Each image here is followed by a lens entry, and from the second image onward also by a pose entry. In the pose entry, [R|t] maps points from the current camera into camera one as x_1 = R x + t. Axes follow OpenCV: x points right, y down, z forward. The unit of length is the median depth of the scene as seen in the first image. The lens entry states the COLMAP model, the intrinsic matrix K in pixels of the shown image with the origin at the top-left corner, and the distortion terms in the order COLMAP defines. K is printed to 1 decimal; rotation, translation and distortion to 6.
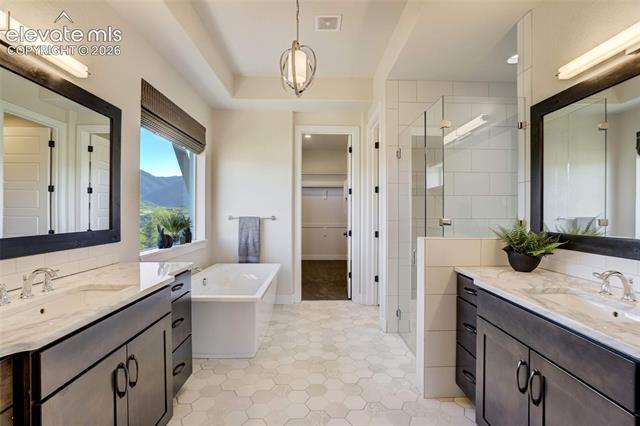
lens RADIAL K [[295.6, 0, 324.6], [0, 295.6, 216.1], [0, 0, 1]] dist [-0.032347, 0.005811]
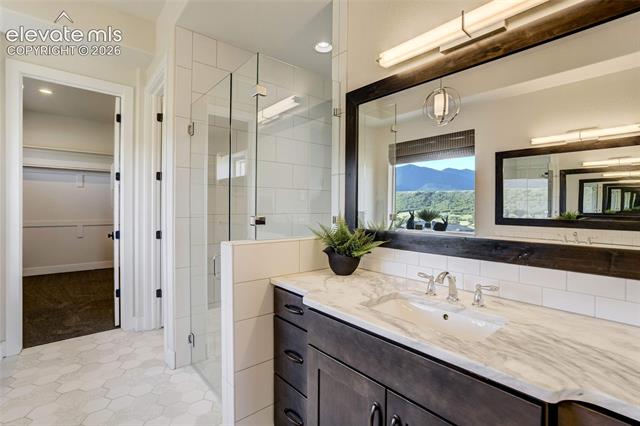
lens RADIAL K [[295.6, 0, 322.1], [0, 295.6, 210.7], [0, 0, 1]] dist [-0.032347, 0.005811]
pose [[0.776296, -0.000268, 0.630368, 0.052600], [-0.001607, 0.999996, 0.002404, -0.004885], [-0.630366, -0.002879, 0.776293, 0.281497]]
